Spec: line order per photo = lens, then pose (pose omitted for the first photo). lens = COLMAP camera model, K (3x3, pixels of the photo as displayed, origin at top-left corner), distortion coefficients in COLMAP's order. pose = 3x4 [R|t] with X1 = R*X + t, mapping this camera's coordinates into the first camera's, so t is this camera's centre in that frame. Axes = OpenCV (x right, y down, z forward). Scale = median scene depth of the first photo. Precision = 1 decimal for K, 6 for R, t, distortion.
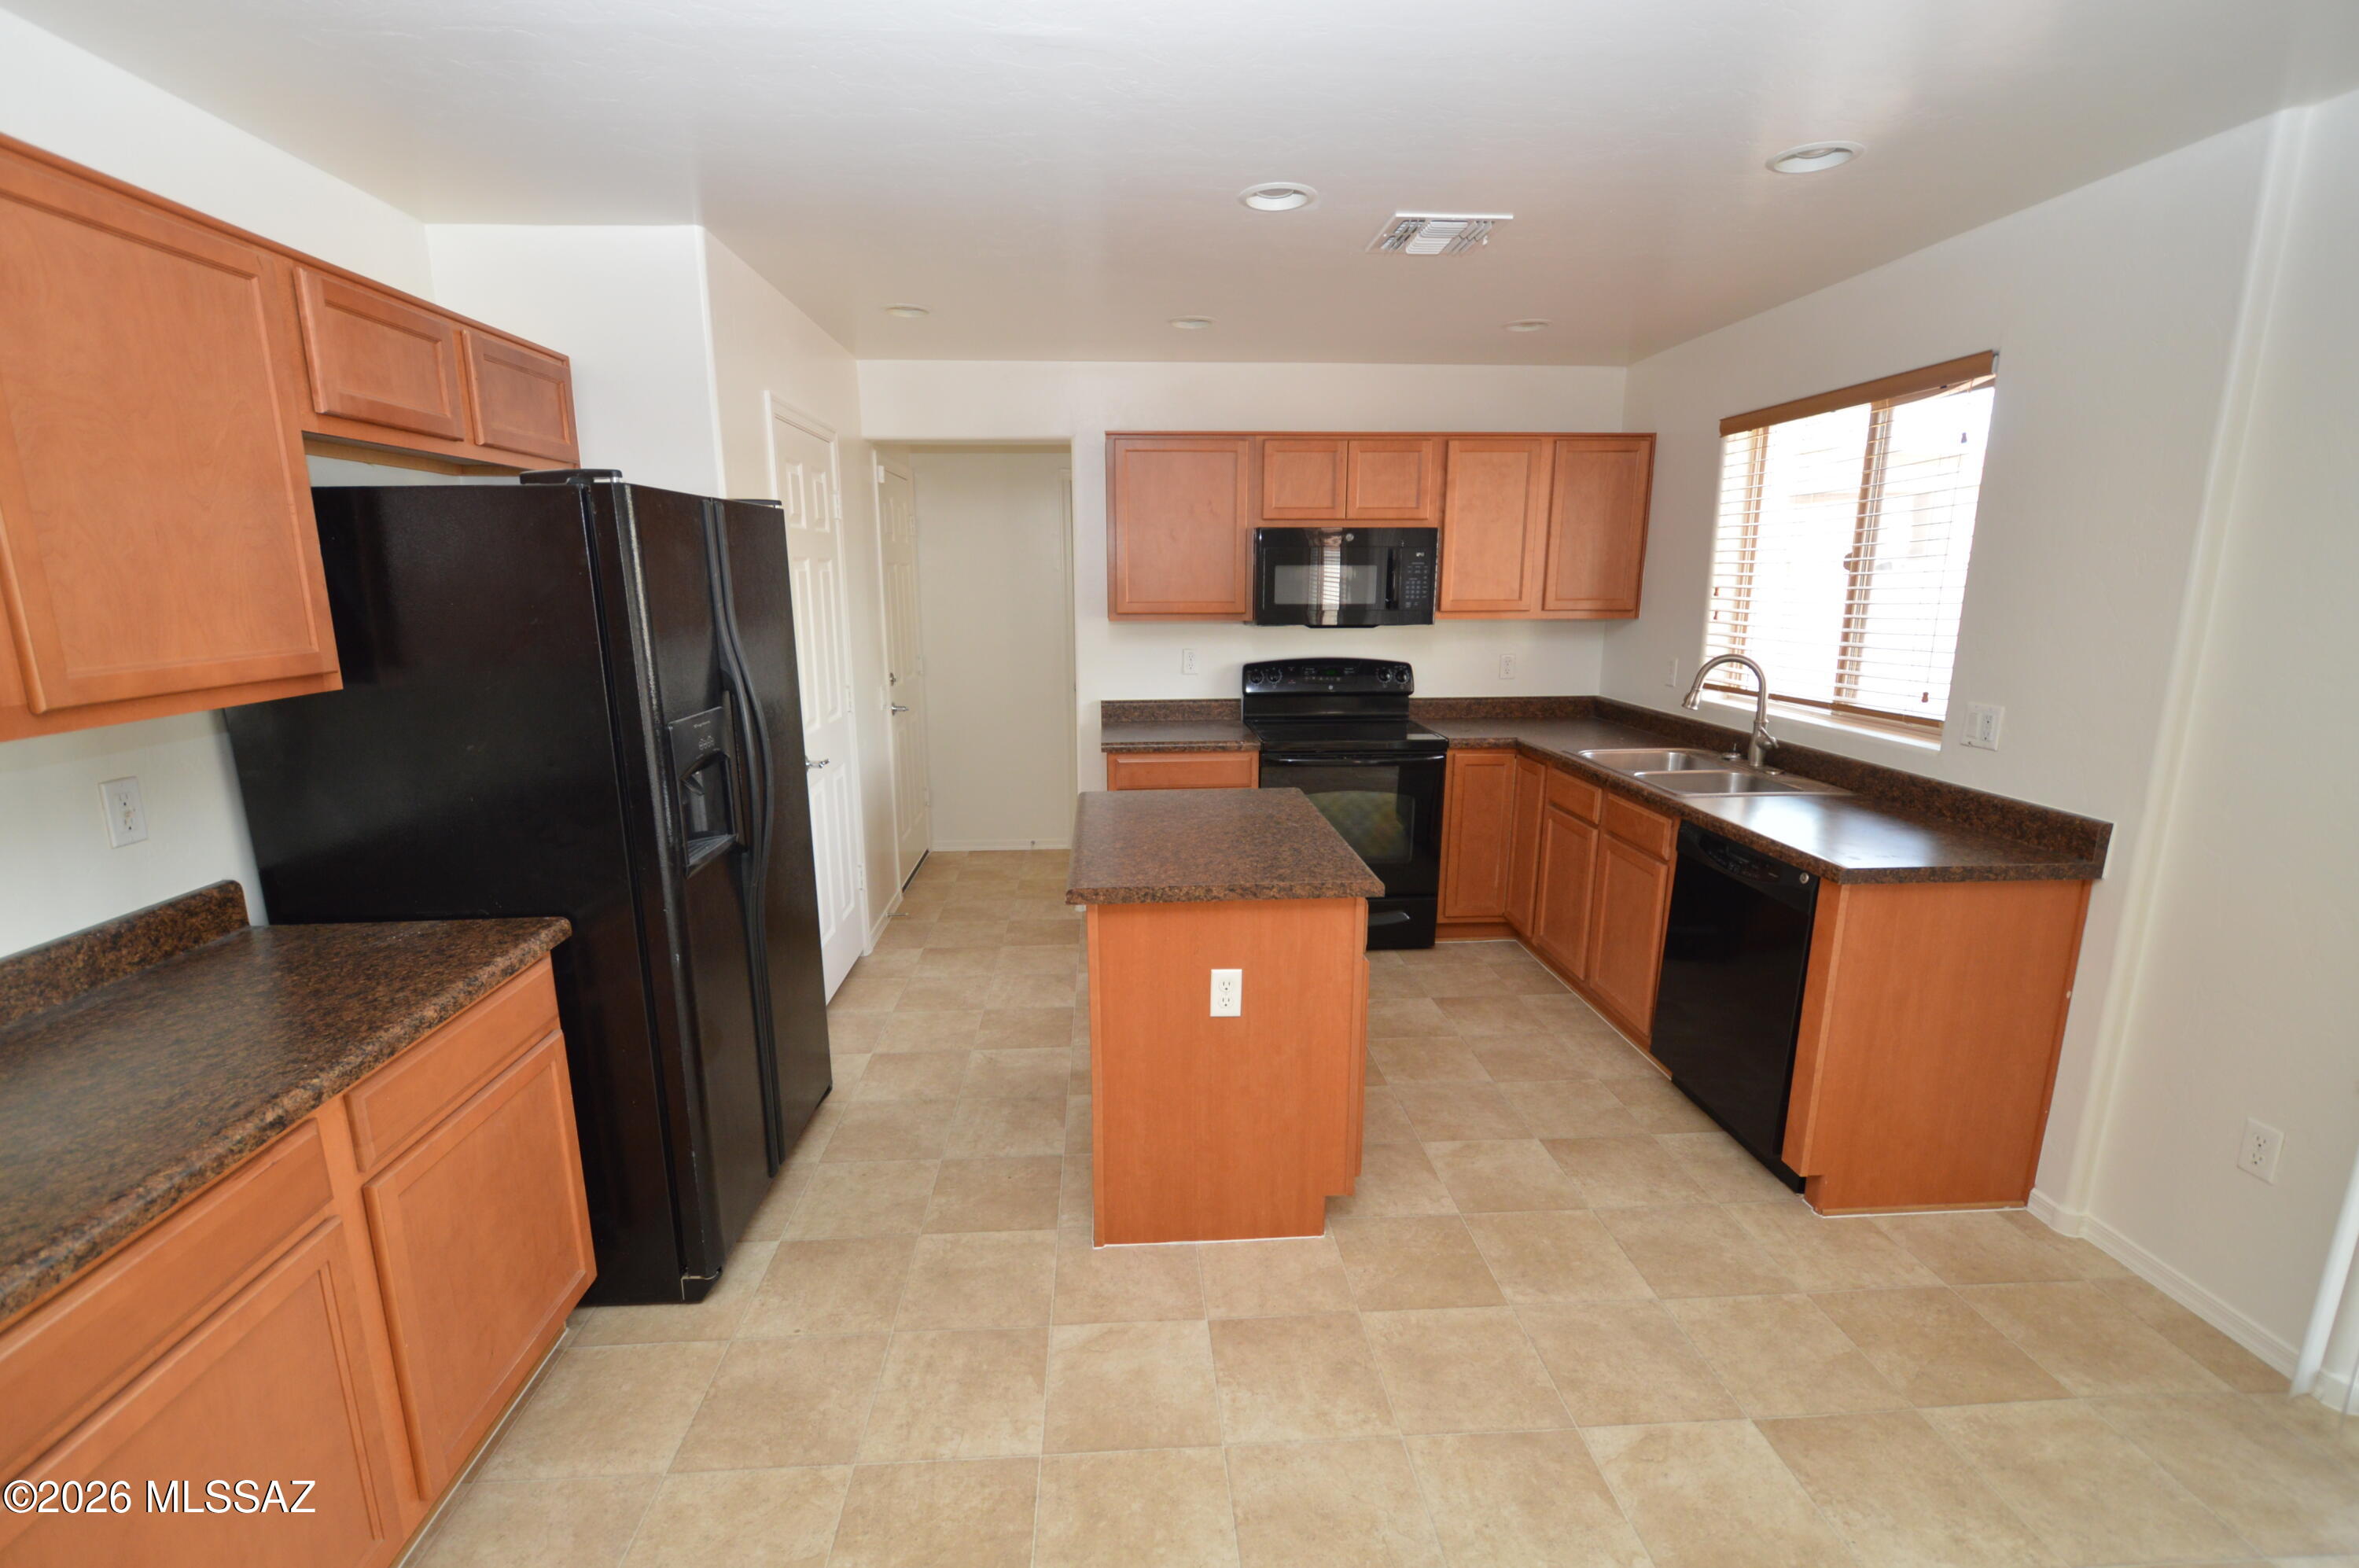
lens RADIAL K [[1031.6, 0, 1172.0], [0, 1031.6, 801.8], [0, 0, 1]] dist [0.000683, -0.007019]
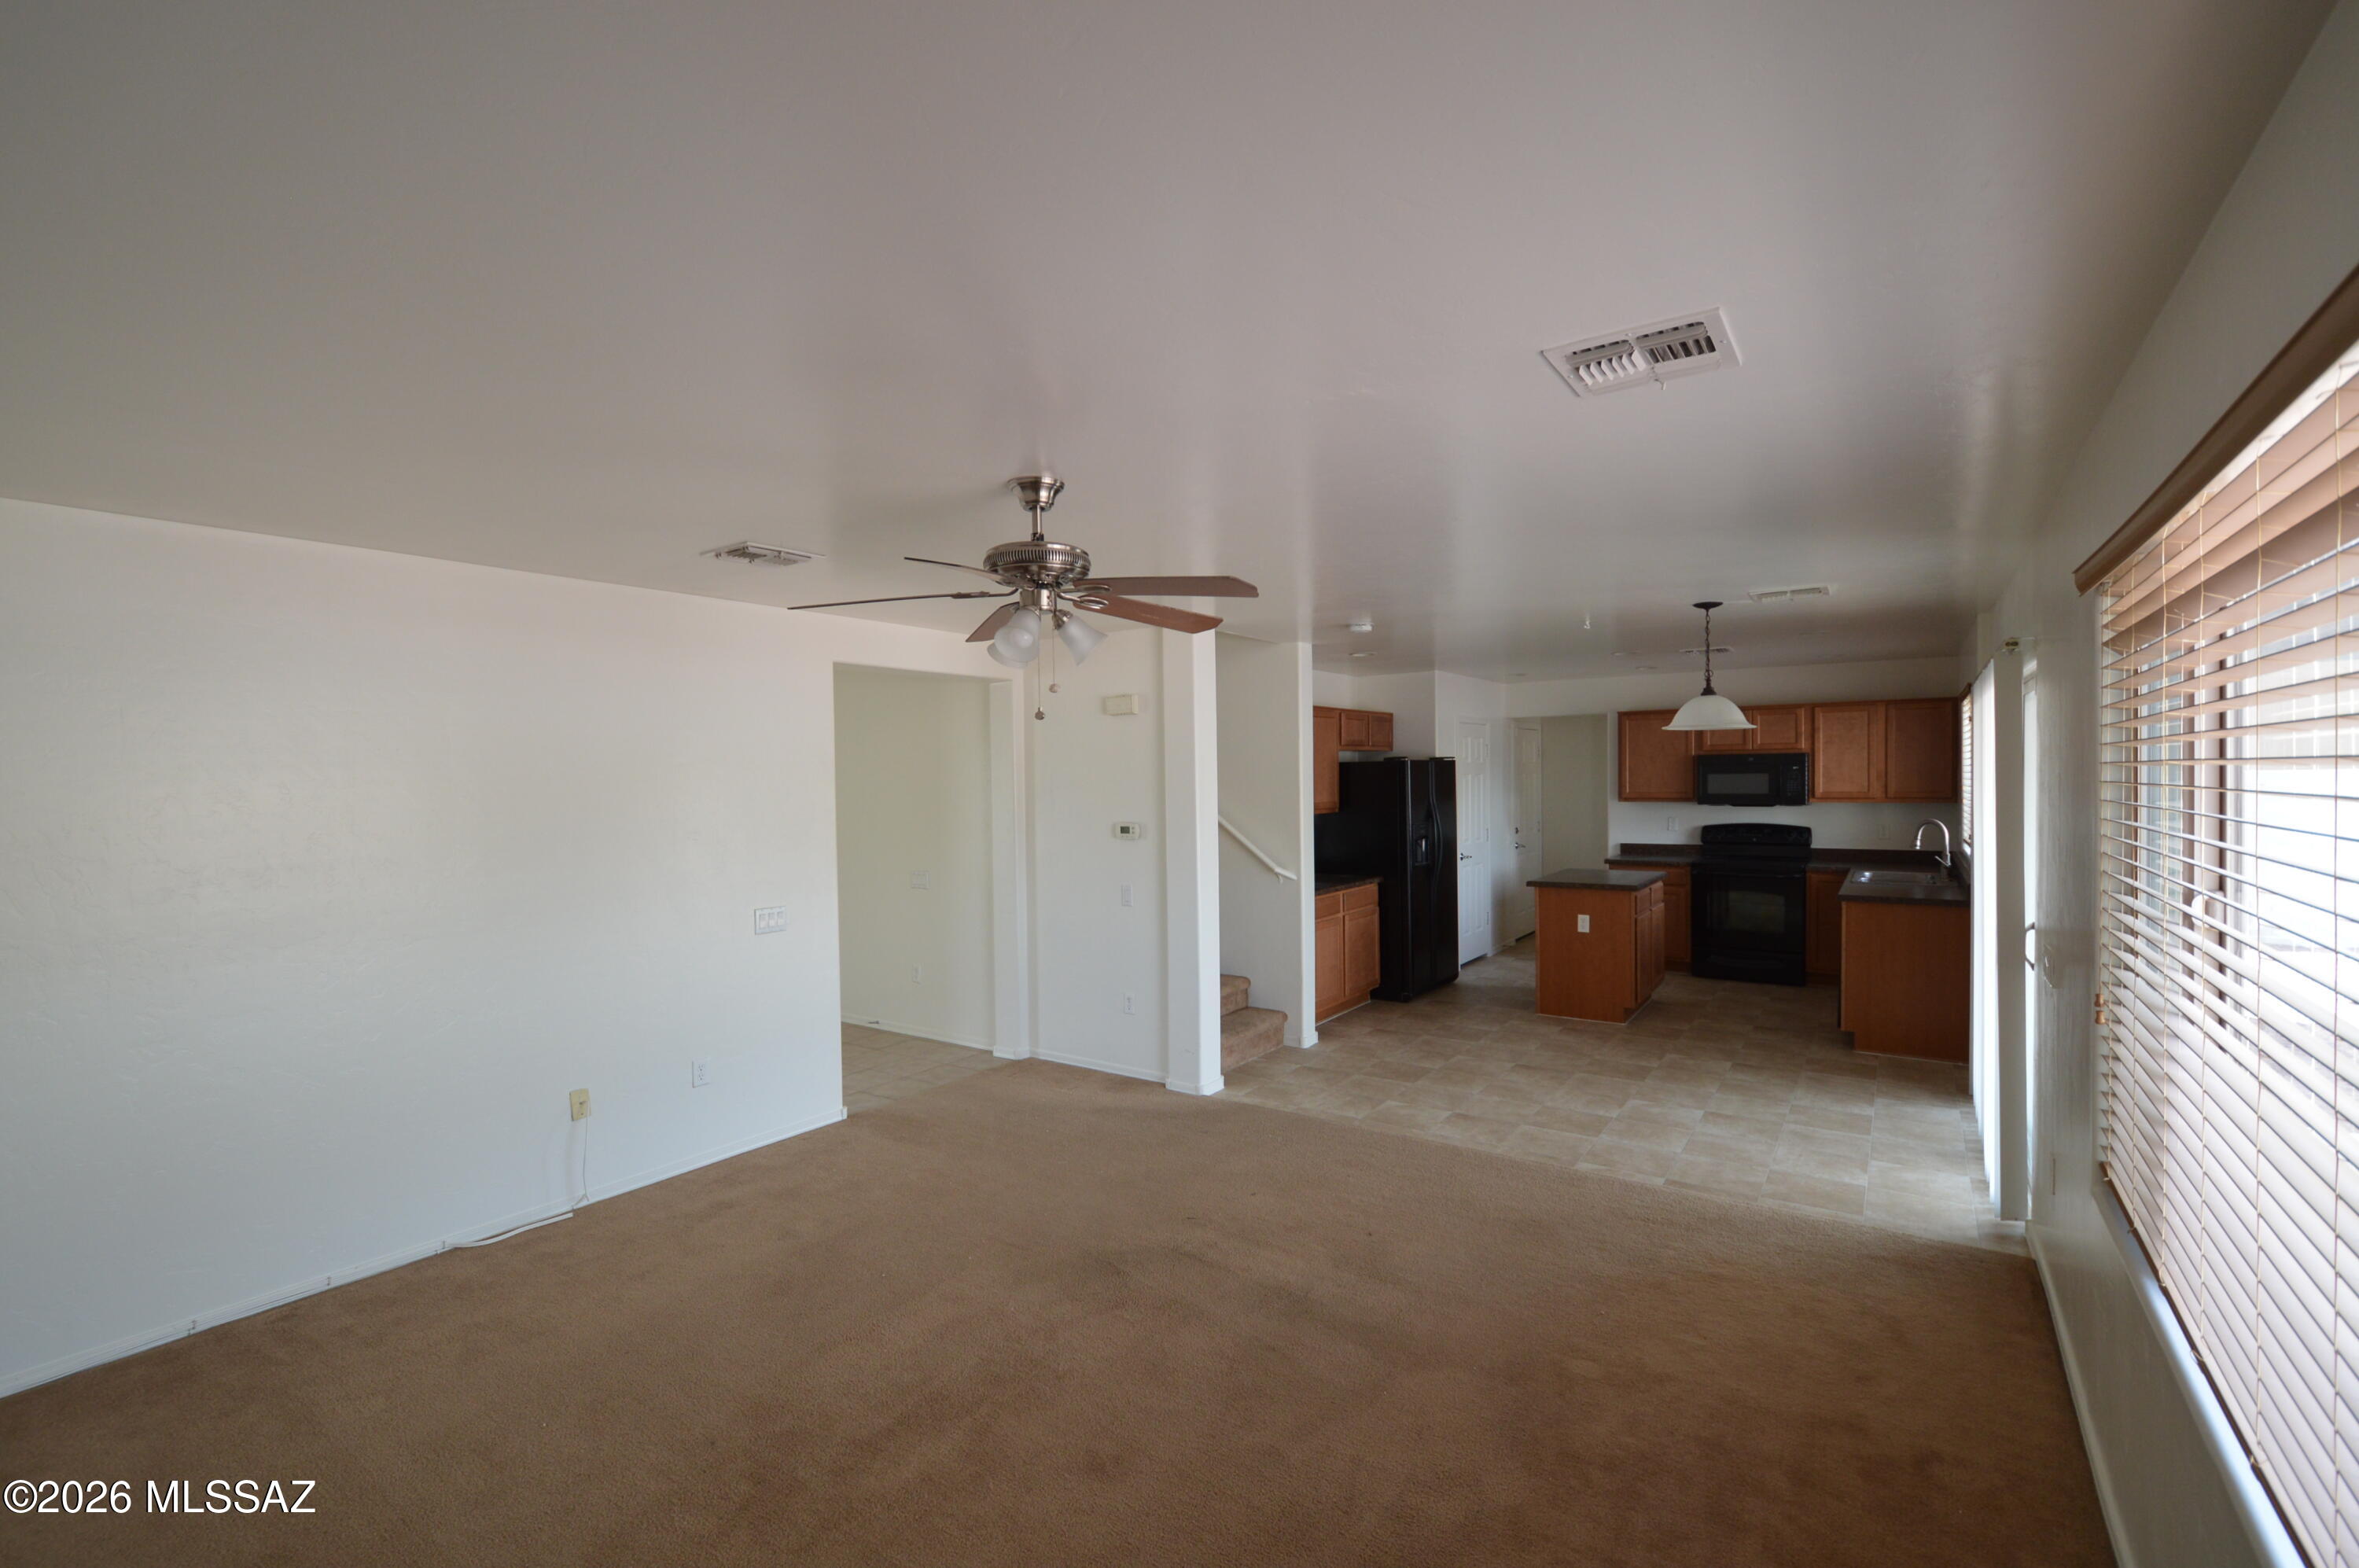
lens RADIAL K [[1030.5, 0, 1174.4], [0, 1030.5, 800.4], [0, 0, 1]] dist [0.000973, -0.007113]
pose [[0.780124, 0.006525, -0.625591, 0.524704], [-0.126137, 0.981051, -0.147063, 0.227540], [0.612777, 0.193638, 0.766165, -1.073866]]
